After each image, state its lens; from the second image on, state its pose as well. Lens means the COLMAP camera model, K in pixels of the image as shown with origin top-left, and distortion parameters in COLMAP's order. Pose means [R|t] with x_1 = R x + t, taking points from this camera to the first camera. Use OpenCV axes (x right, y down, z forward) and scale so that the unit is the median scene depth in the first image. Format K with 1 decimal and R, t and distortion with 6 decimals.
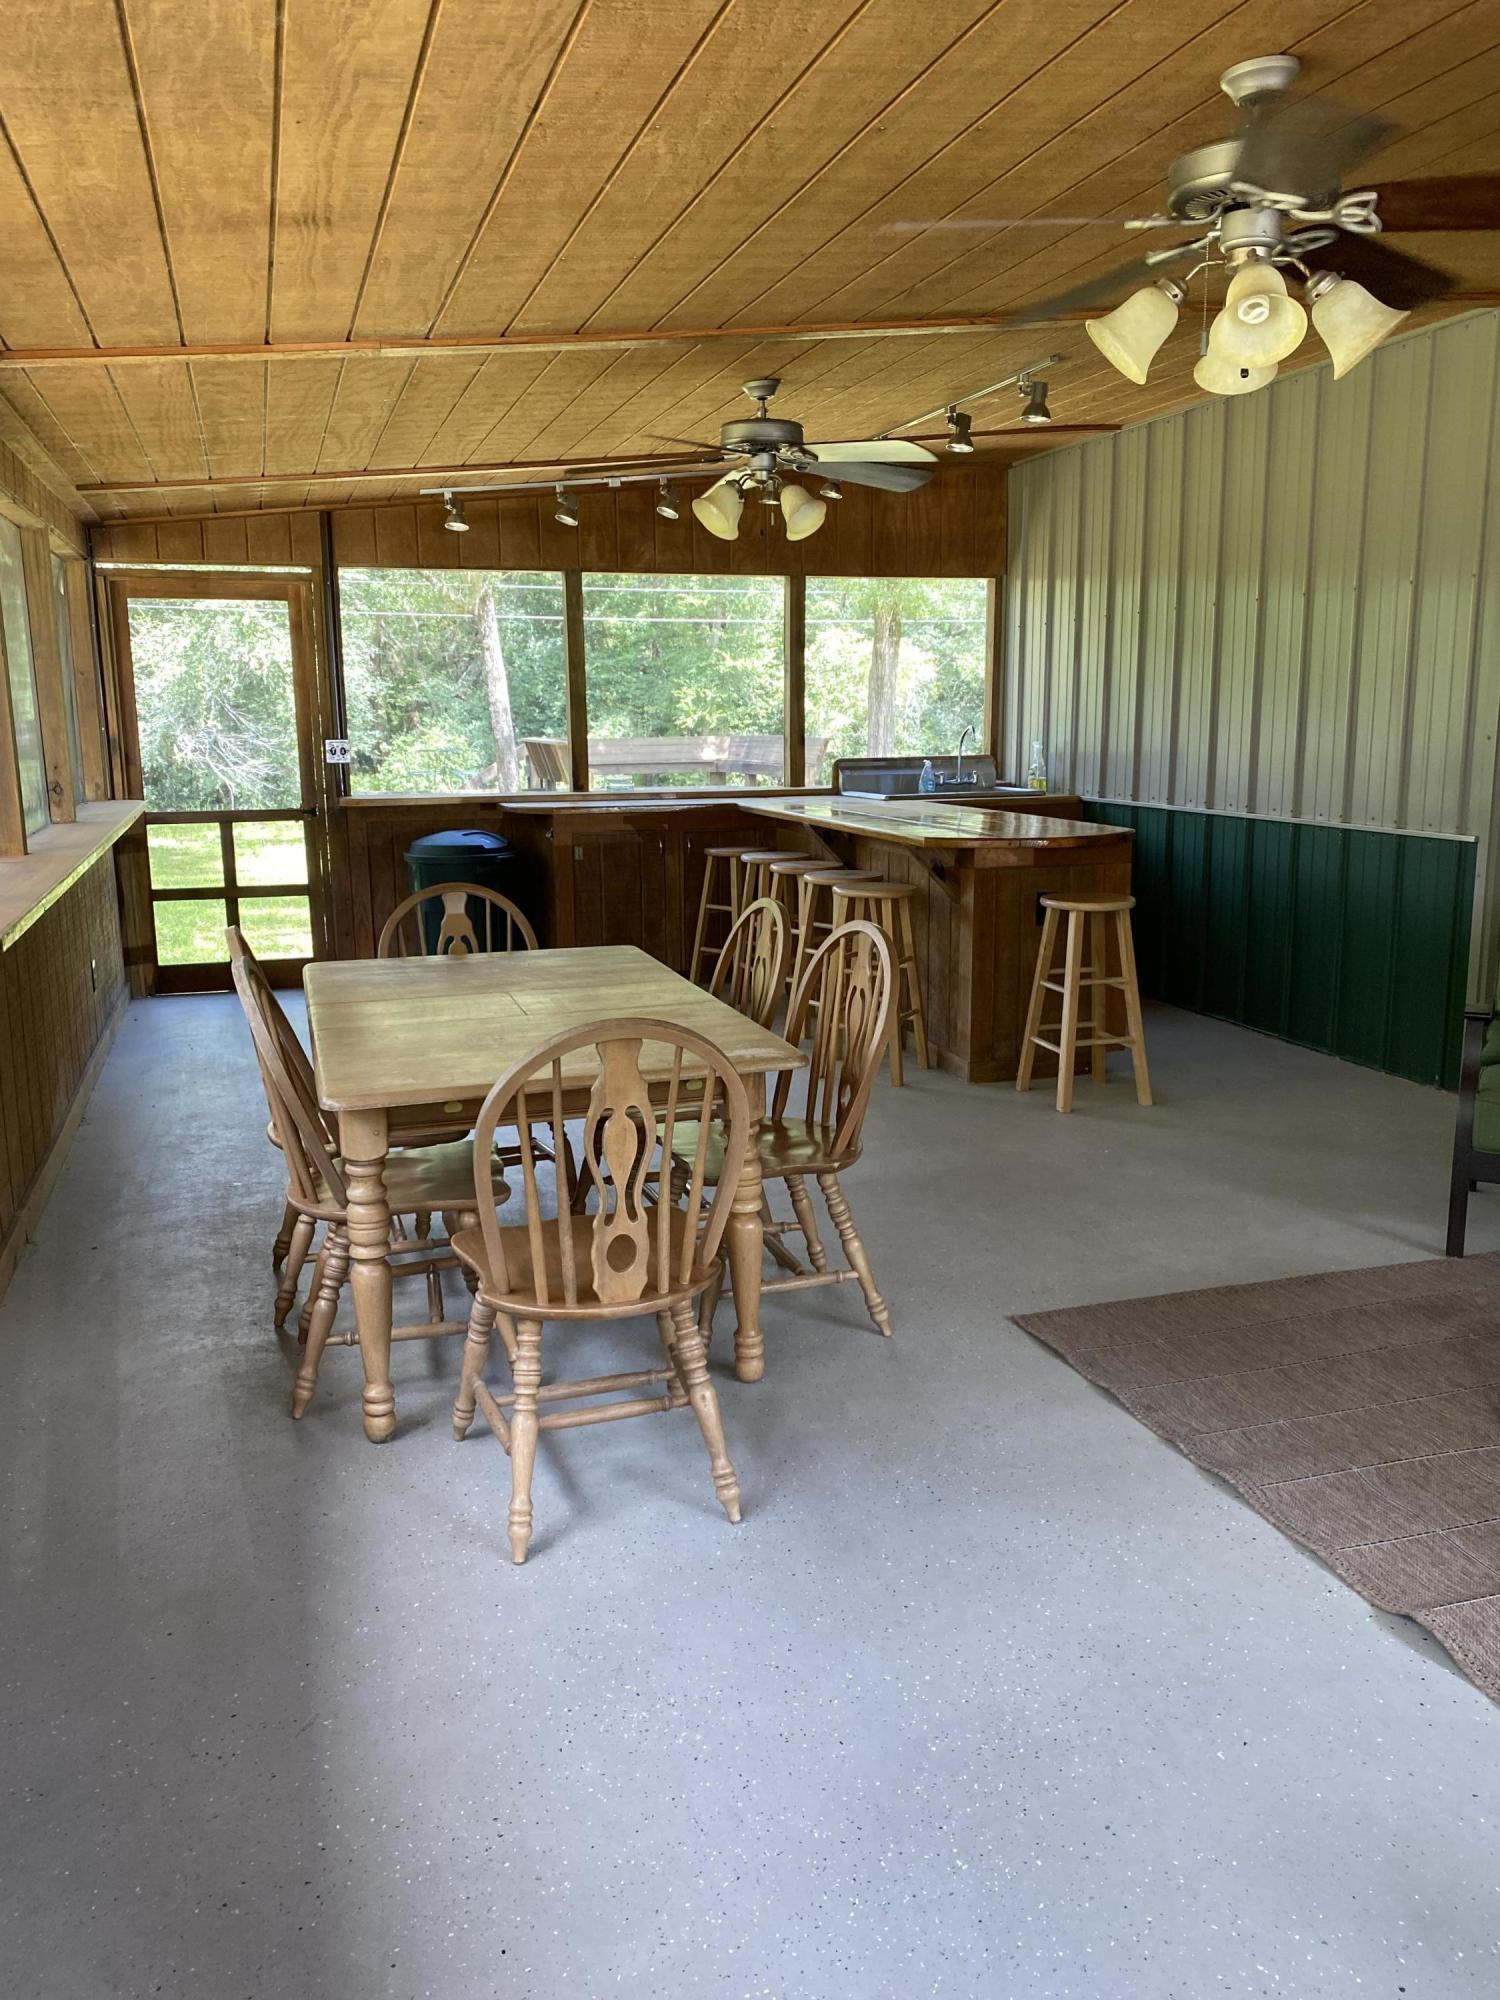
lens RADIAL K [[1547.2, 0, 748.5], [0, 1547.2, 993.8], [0, 0, 1]] dist [0.004402, -0.002034]
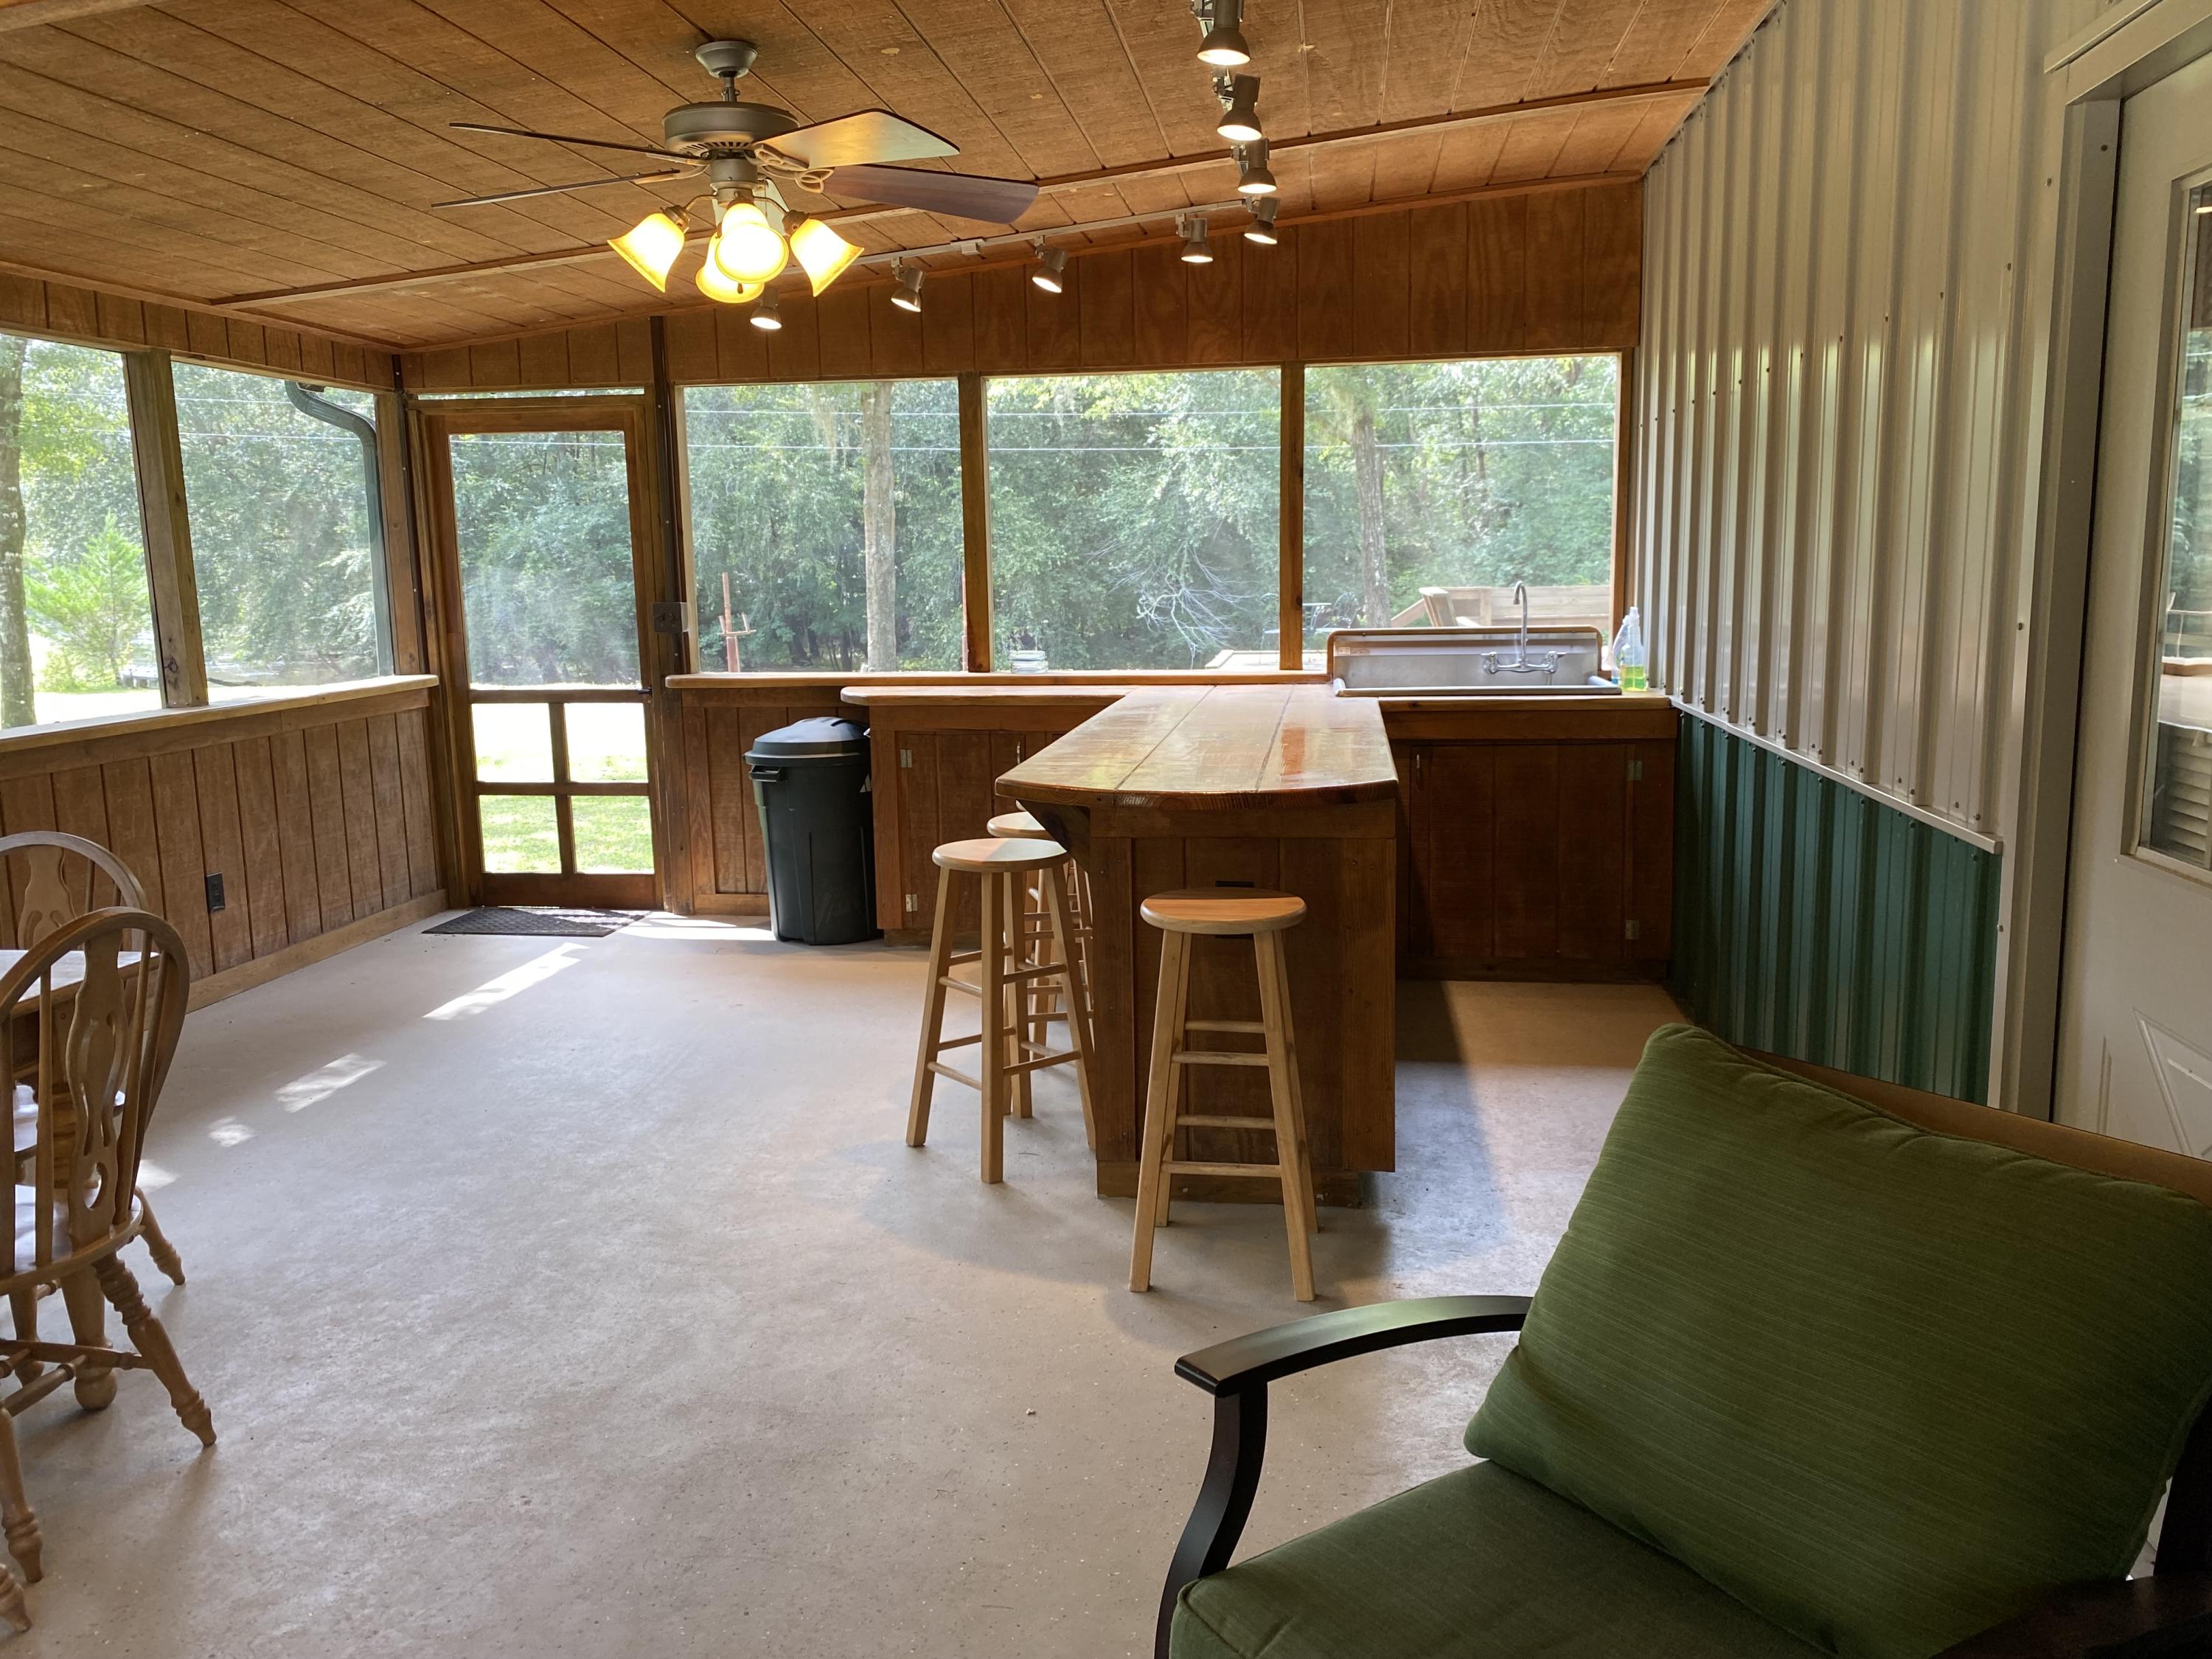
lens RADIAL K [[1711.3, 0, 1109.5], [0, 1711.3, 841.3], [0, 0, 1]] dist [0.004402, -0.002034]
pose [[0.908101, 0.057544, -0.414779, 0.307674], [-0.064752, 0.997896, -0.003324, -0.053774], [0.413715, 0.029876, 0.909916, 0.297595]]
